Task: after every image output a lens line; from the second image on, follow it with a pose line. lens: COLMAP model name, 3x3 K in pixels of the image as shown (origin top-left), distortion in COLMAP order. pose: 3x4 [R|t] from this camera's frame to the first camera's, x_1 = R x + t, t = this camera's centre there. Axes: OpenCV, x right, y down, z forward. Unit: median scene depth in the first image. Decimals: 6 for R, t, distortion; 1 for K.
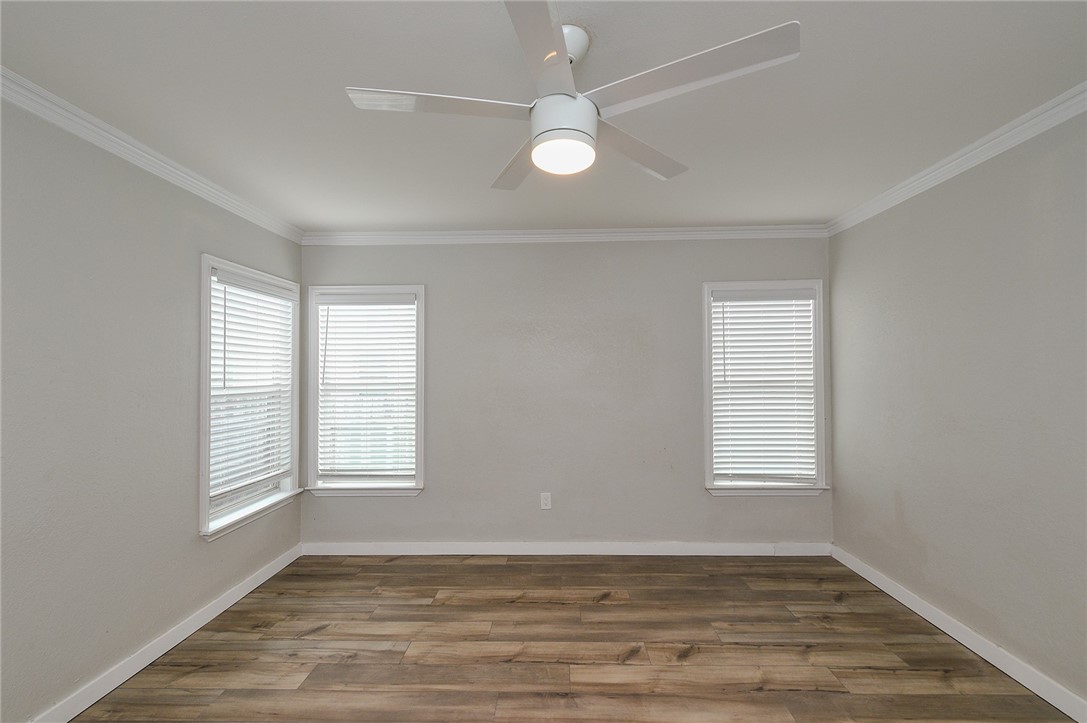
lens RADIAL K [[454.8, 0, 540.0], [0, 454.8, 361.4], [0, 0, 1]] dist [0.001392, -0.000179]
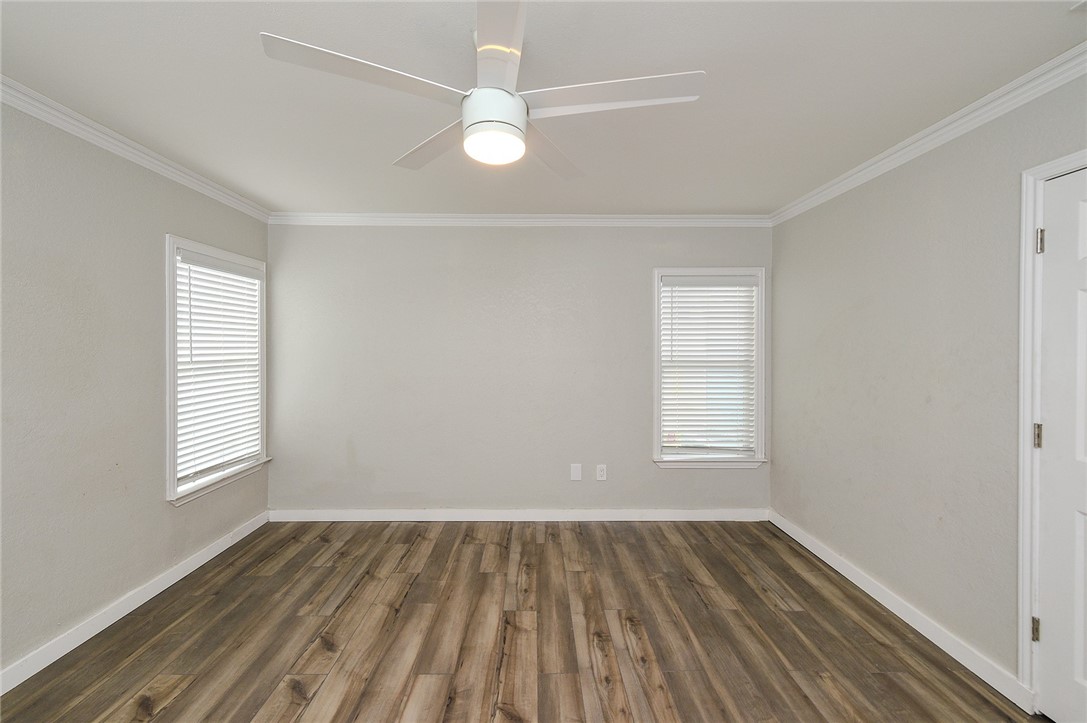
lens RADIAL K [[440.8, 0, 540.7], [0, 440.8, 350.0], [0, 0, 1]] dist [0.004203, -0.000378]
pose [[-0.065788, 0.000111, 0.997834, -0.495205], [-0.019935, 0.999800, -0.001426, 0.012716], [-0.997635, -0.019985, -0.065772, 0.488448]]
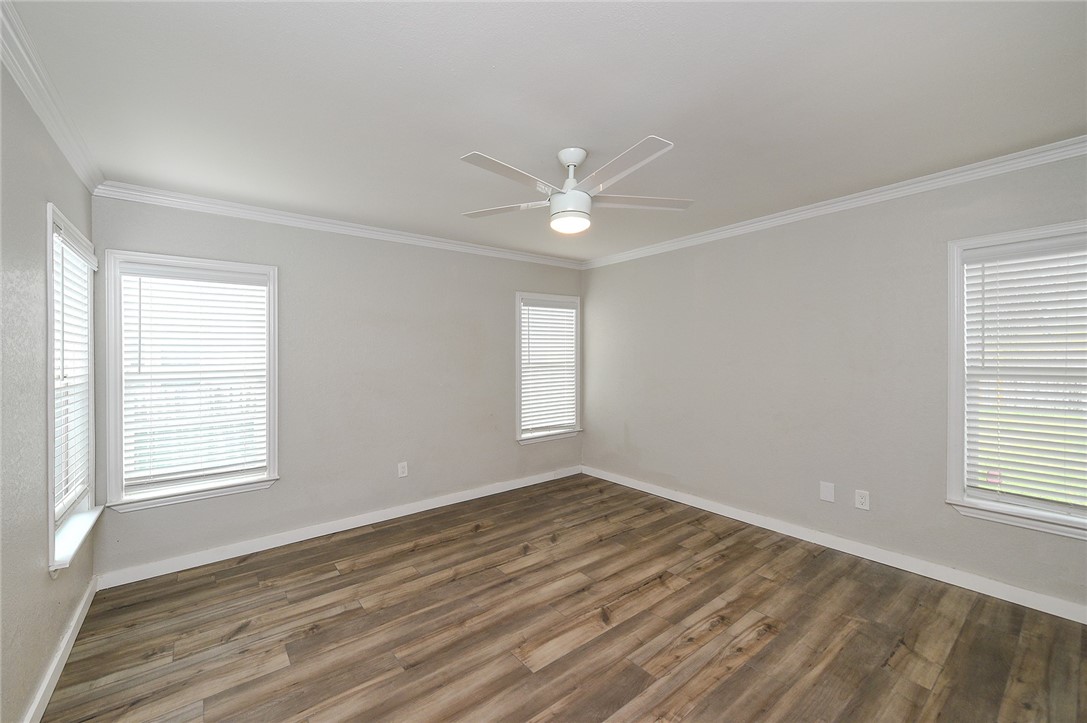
lens RADIAL K [[445.9, 0, 522.8], [0, 445.9, 361.4], [0, 0, 1]] dist [-0.002051, -0.000750]
pose [[0.775742, -0.009823, 0.630974, -0.548440], [-0.006942, 0.999685, 0.024098, 0.005937], [-0.631012, -0.023074, 0.775430, -0.067900]]
